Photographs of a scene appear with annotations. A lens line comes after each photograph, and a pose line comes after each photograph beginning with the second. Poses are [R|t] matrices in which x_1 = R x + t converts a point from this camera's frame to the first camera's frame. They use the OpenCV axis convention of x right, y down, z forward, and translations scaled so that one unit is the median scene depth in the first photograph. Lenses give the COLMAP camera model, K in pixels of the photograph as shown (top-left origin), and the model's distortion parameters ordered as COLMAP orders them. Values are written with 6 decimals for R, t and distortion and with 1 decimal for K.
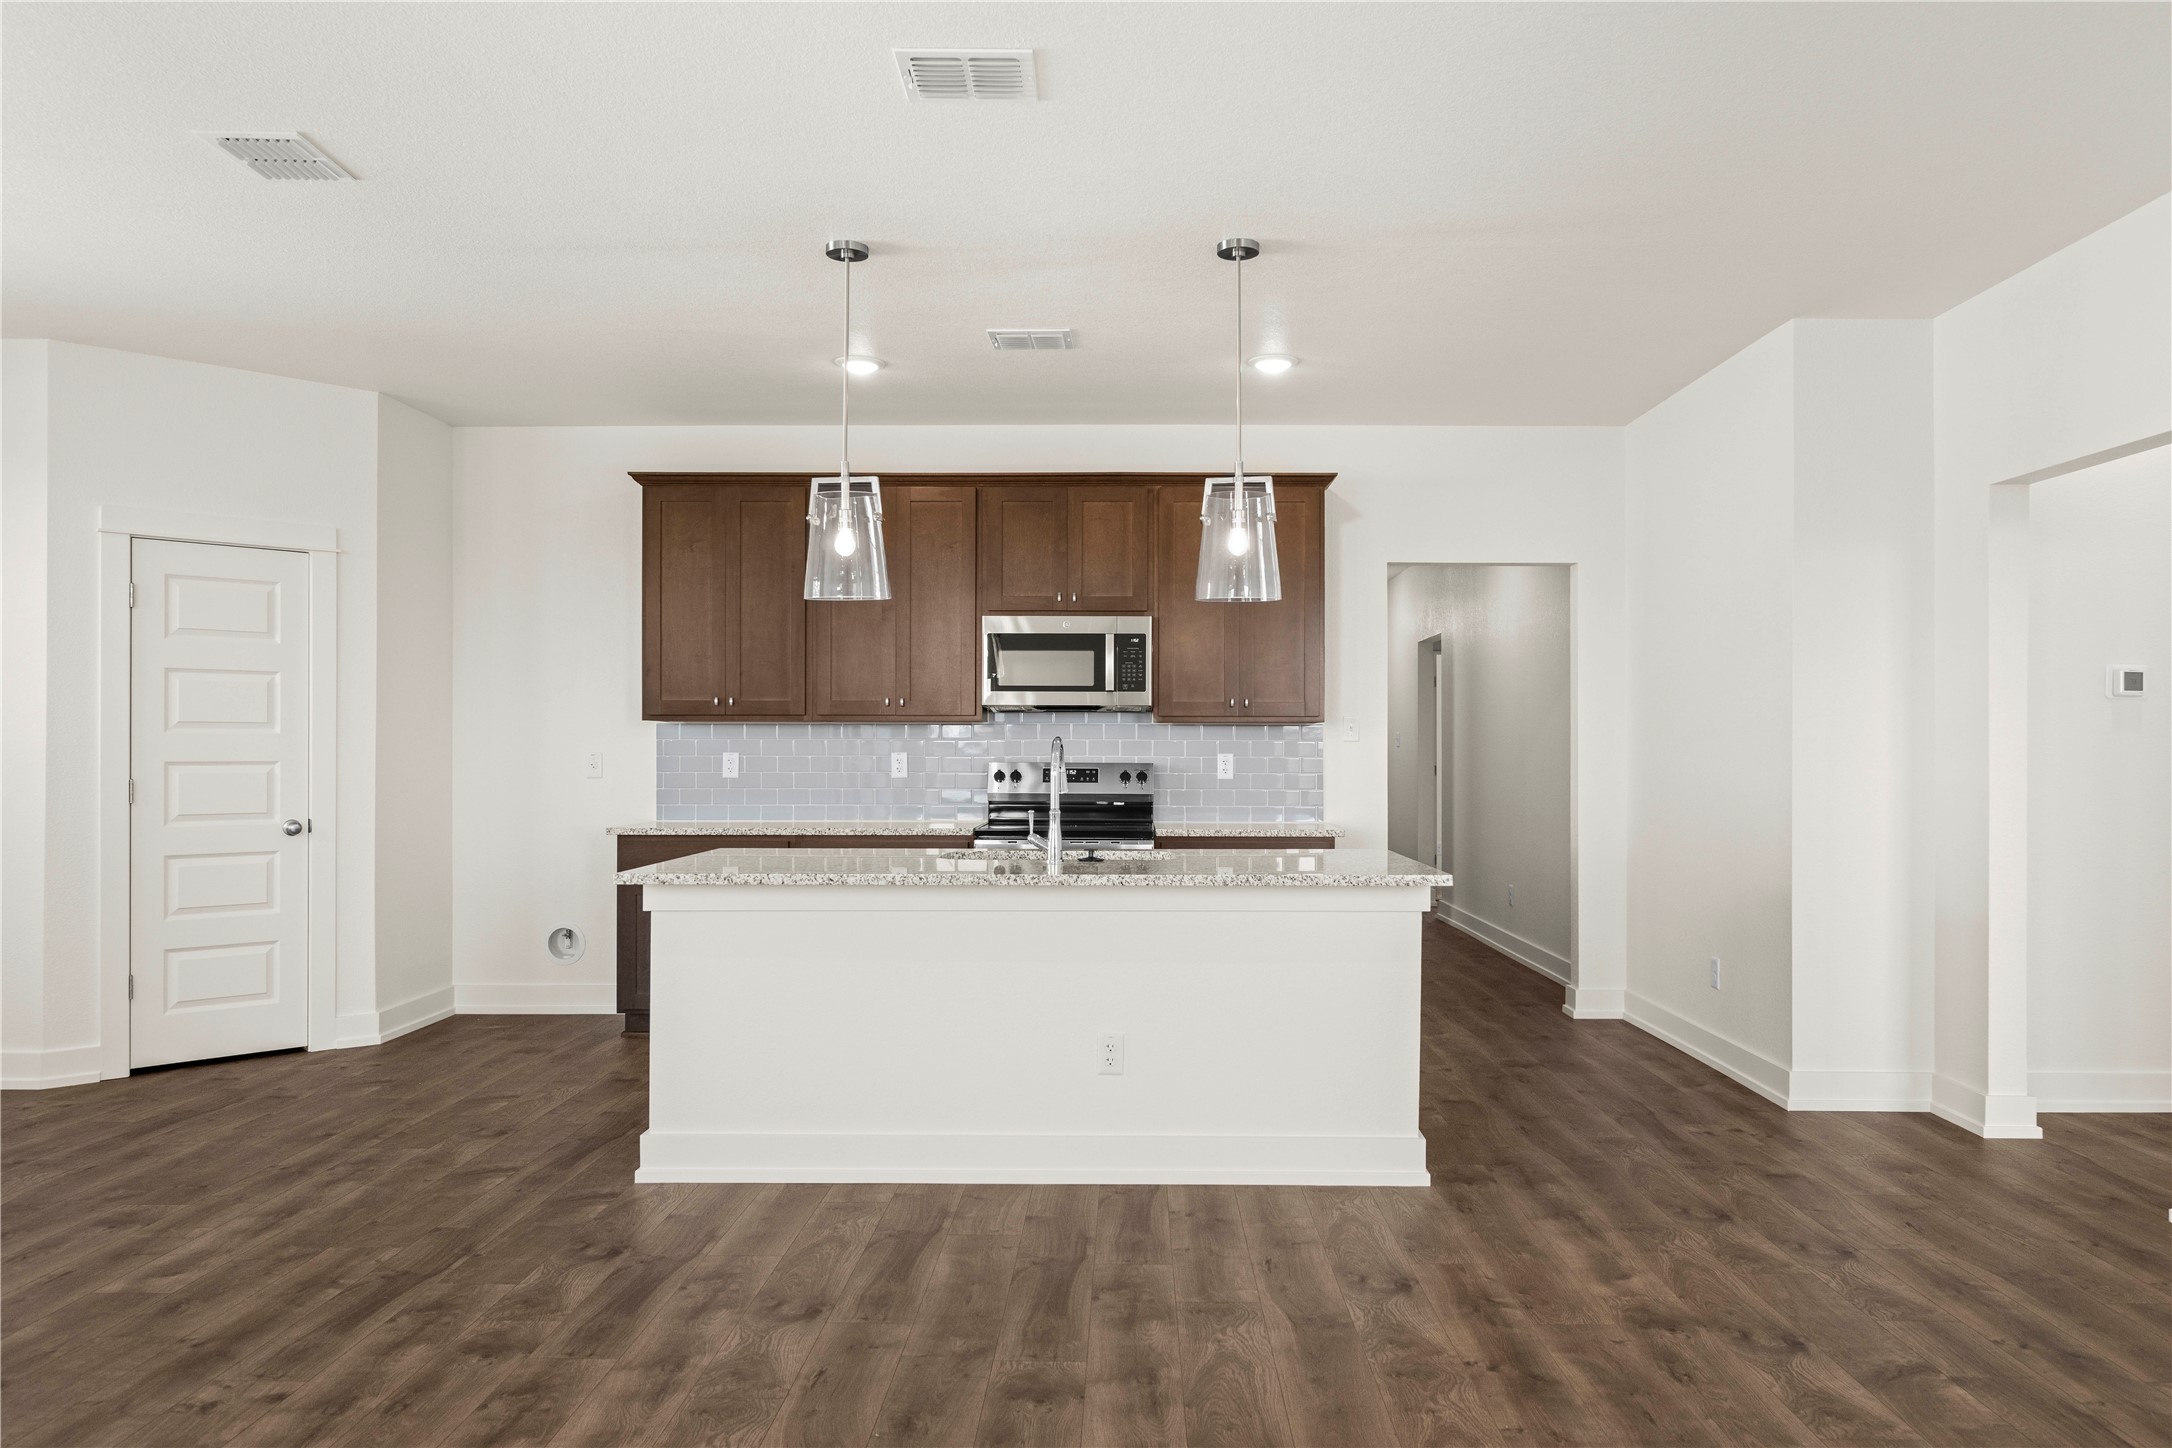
lens RADIAL K [[1452.4, 0, 1090.1], [0, 1452.4, 732.8], [0, 0, 1]] dist [-0.001849, -0.002336]
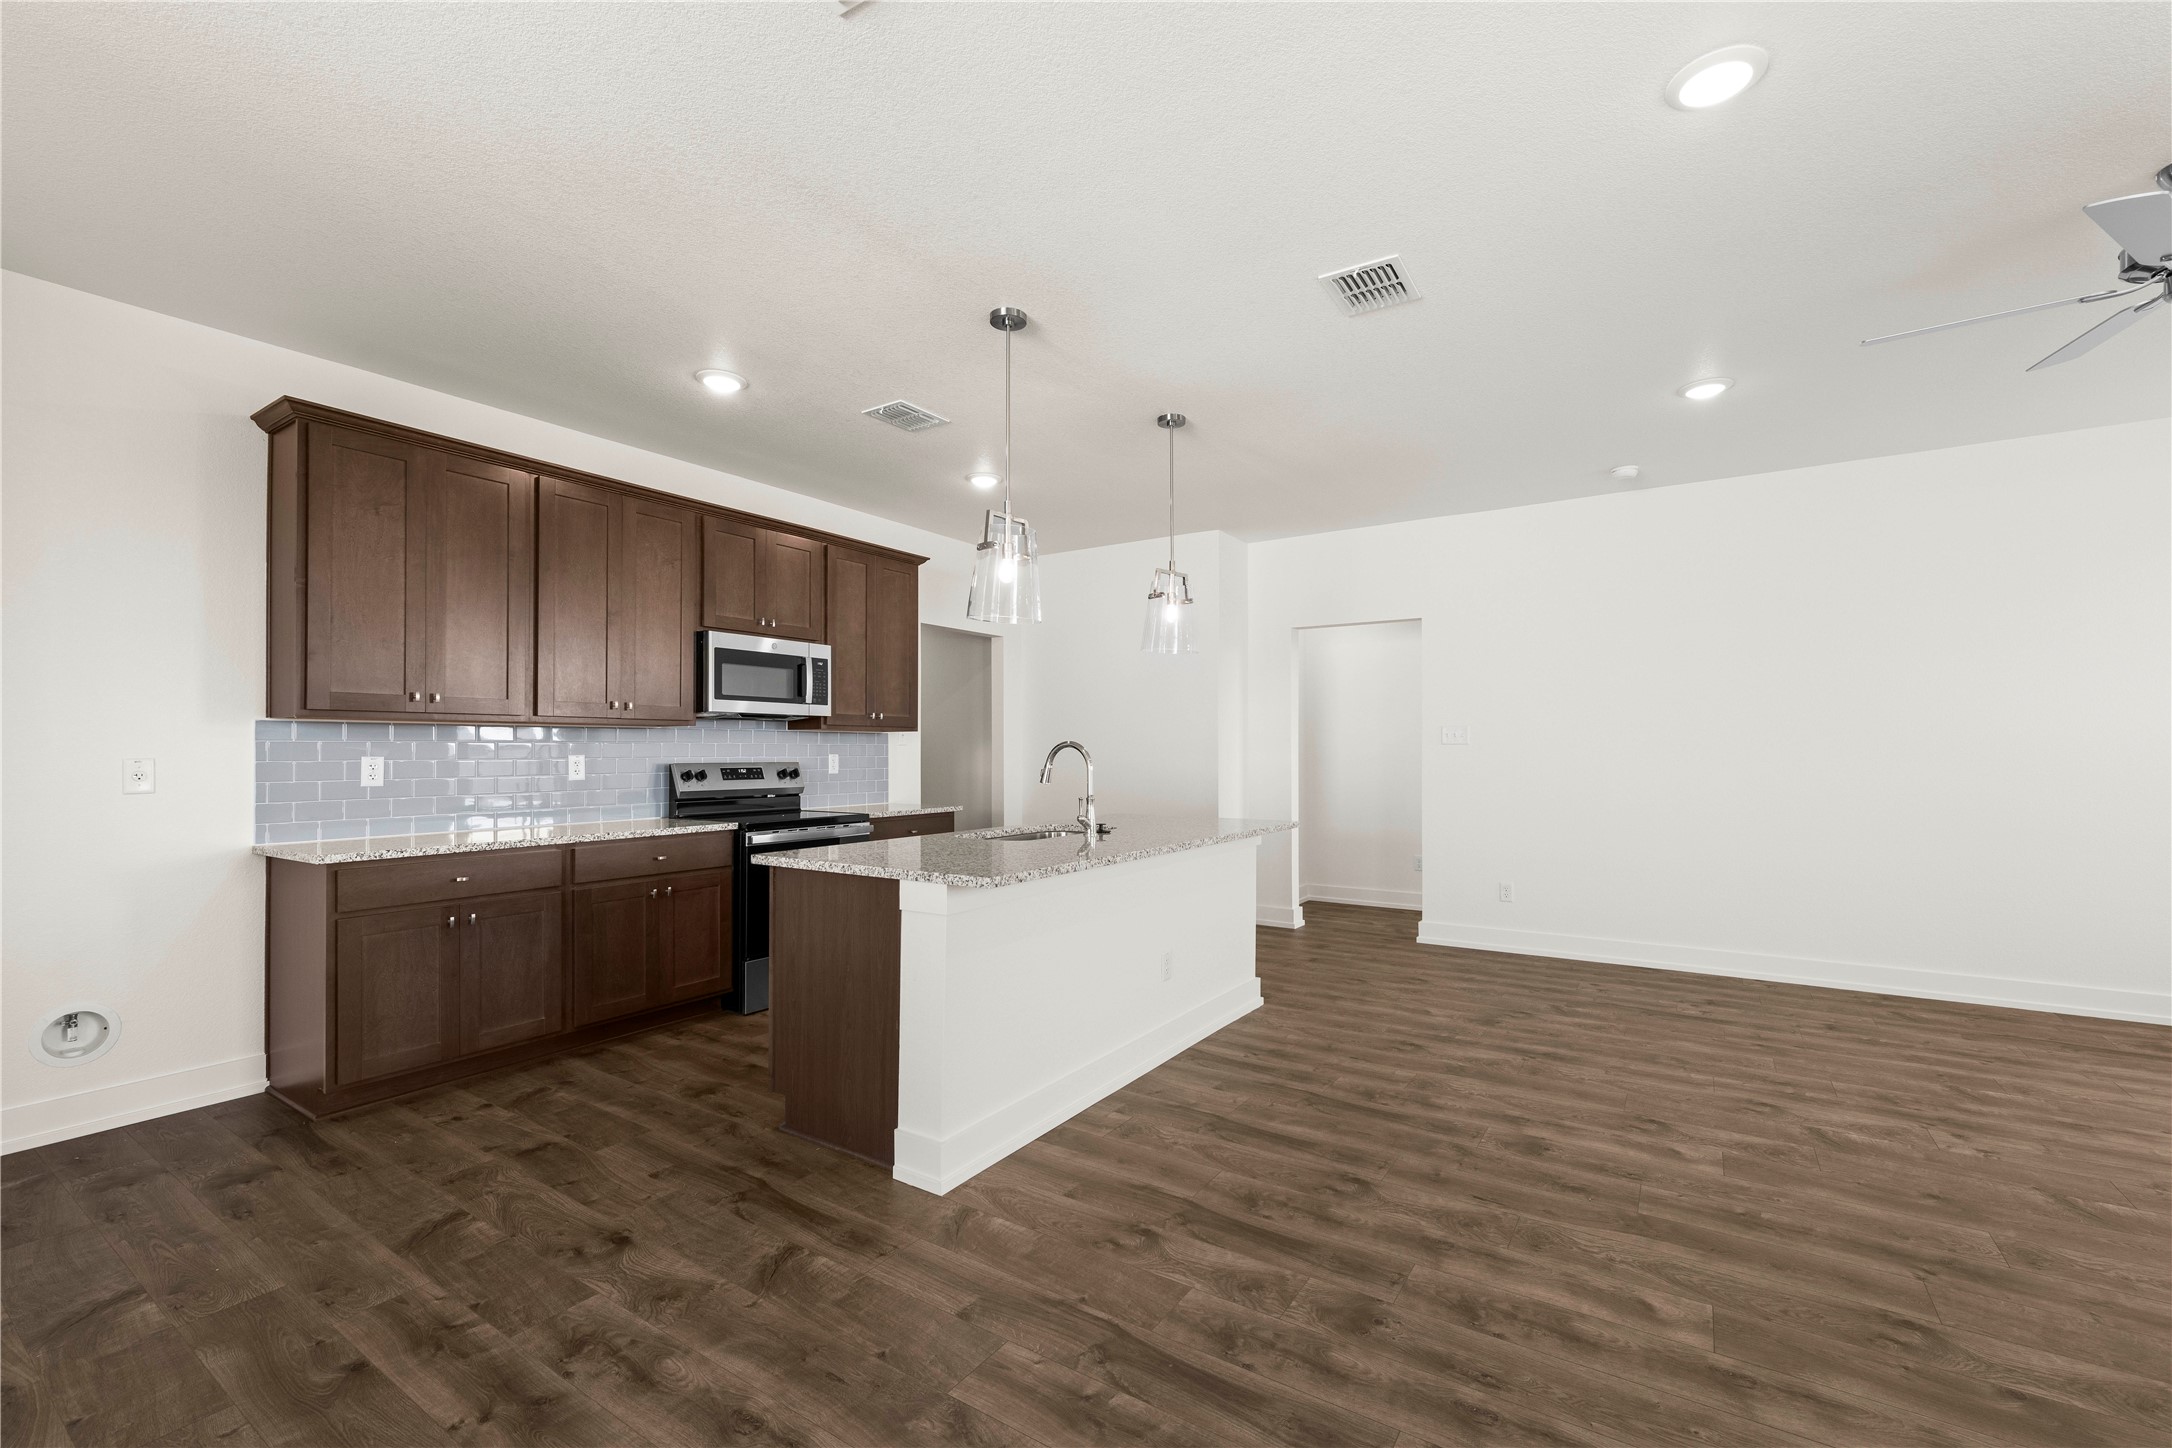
lens RADIAL K [[919.6, 0, 1090.6], [0, 919.6, 740.0], [0, 0, 1]] dist [-0.000616, 0.000038]
pose [[0.528859, 0.007288, 0.848678, -0.854924], [-0.007579, 0.999964, -0.003864, 0.004960], [-0.848676, -0.004388, 0.528895, 0.638691]]
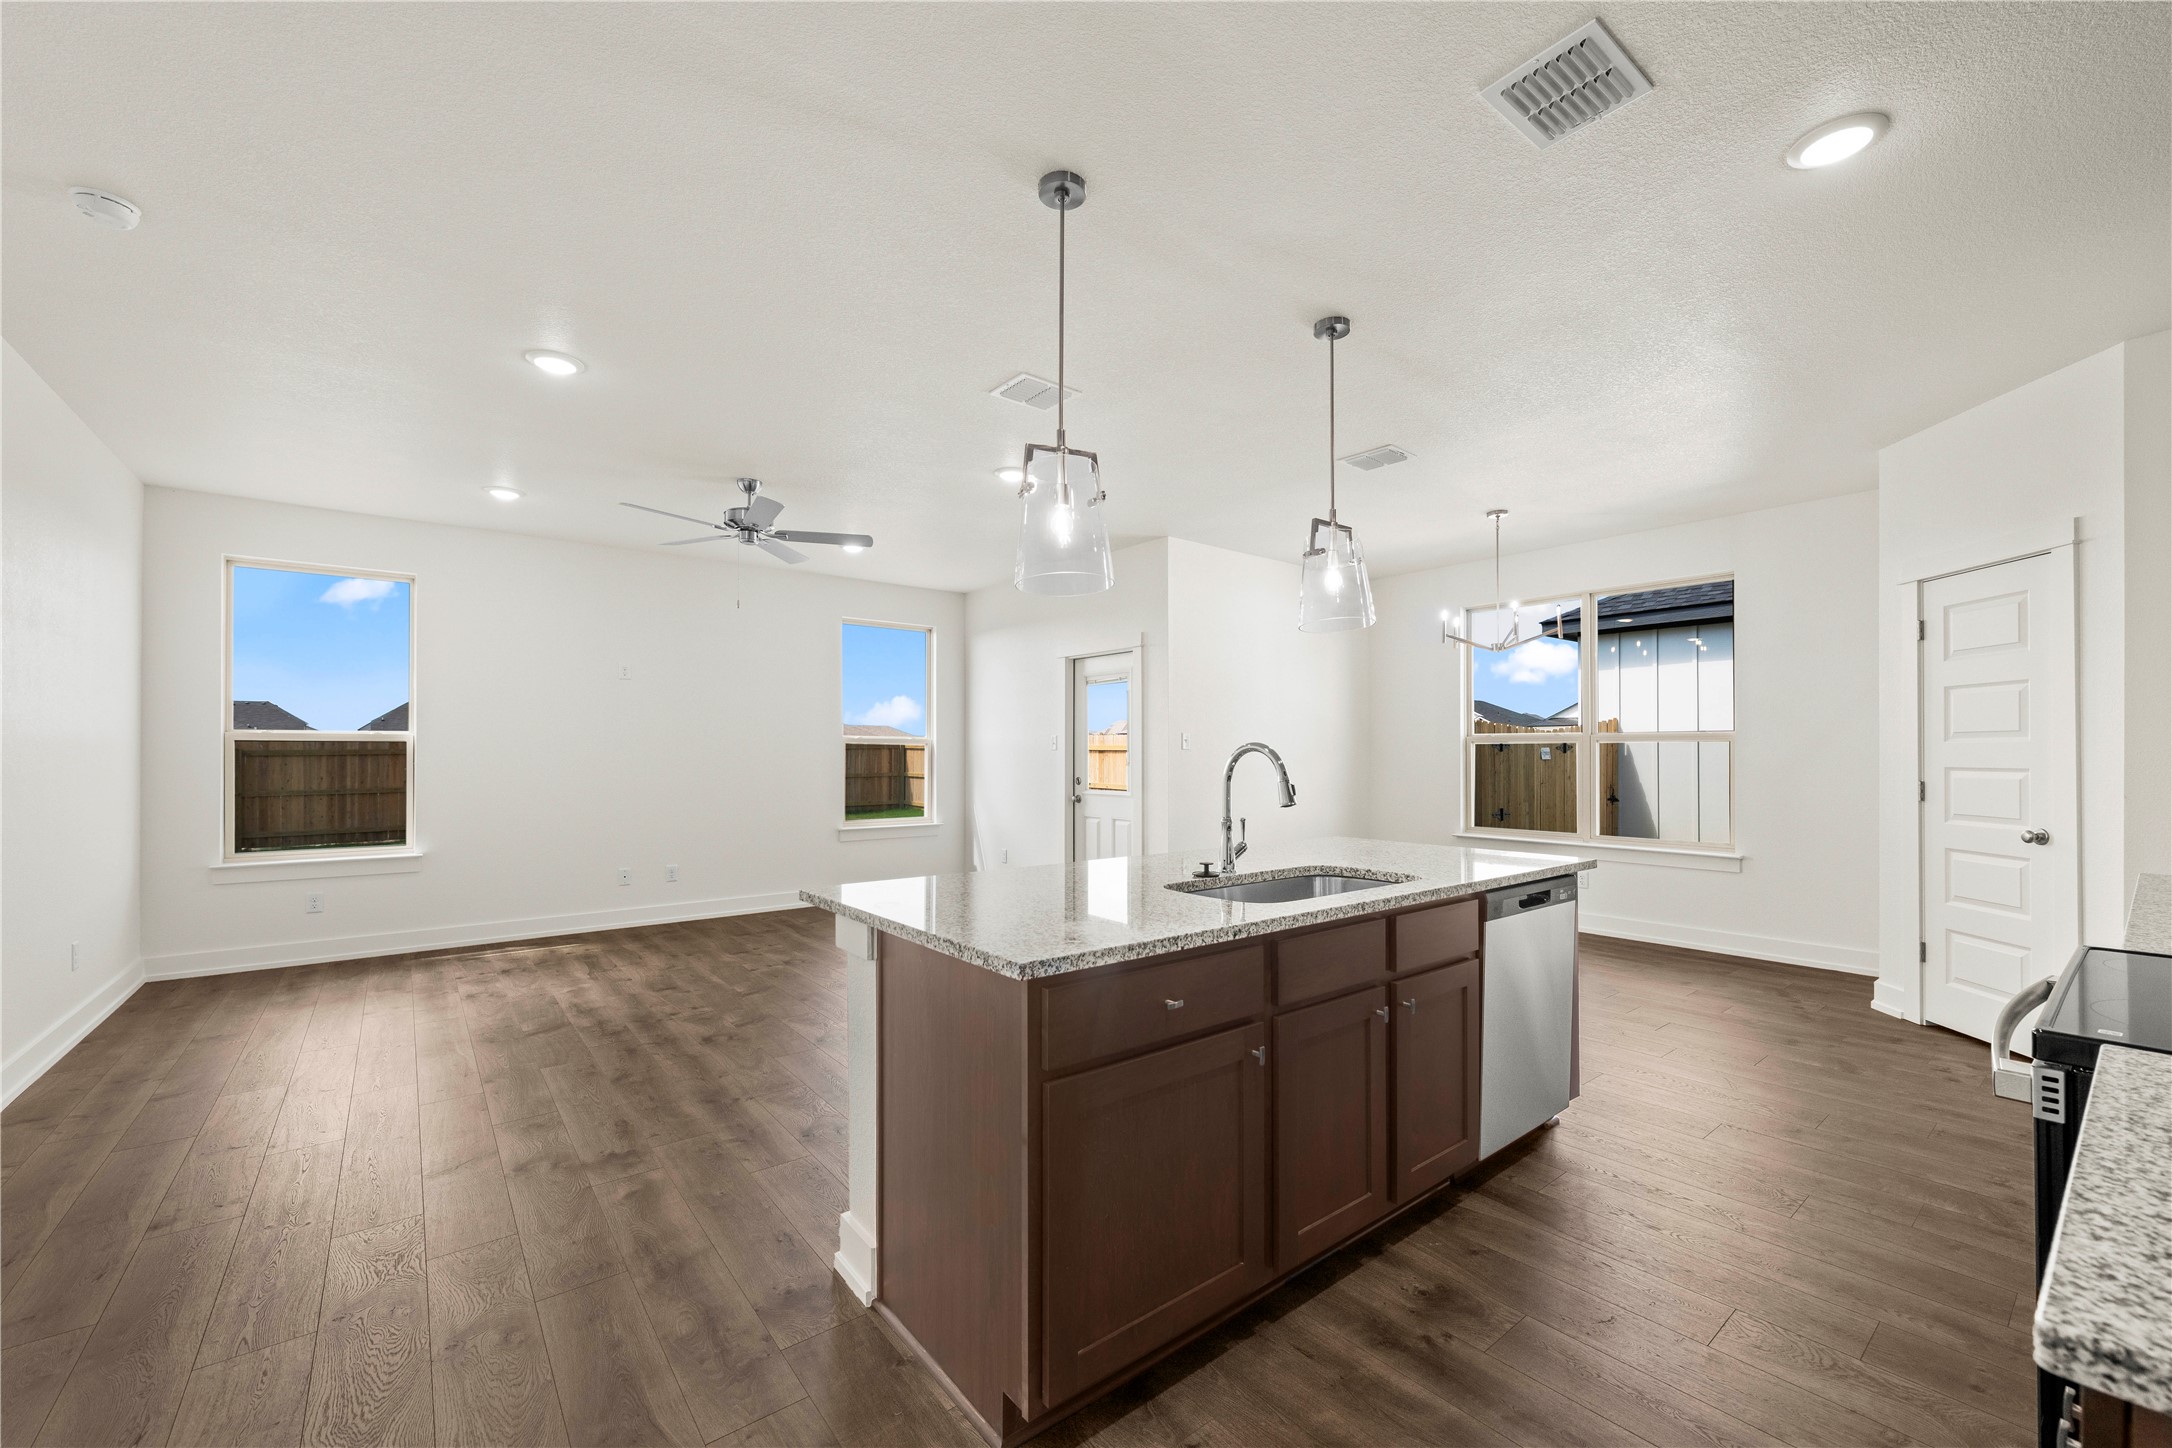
lens RADIAL K [[864.7, 0, 1101.9], [0, 864.7, 741.6], [0, 0, 1]] dist [-0.003490, -0.000101]
pose [[-0.759746, -0.008377, -0.650166, 0.477997], [0.006819, 0.999759, -0.020849, 0.013494], [0.650184, -0.020273, -0.759506, 1.597747]]
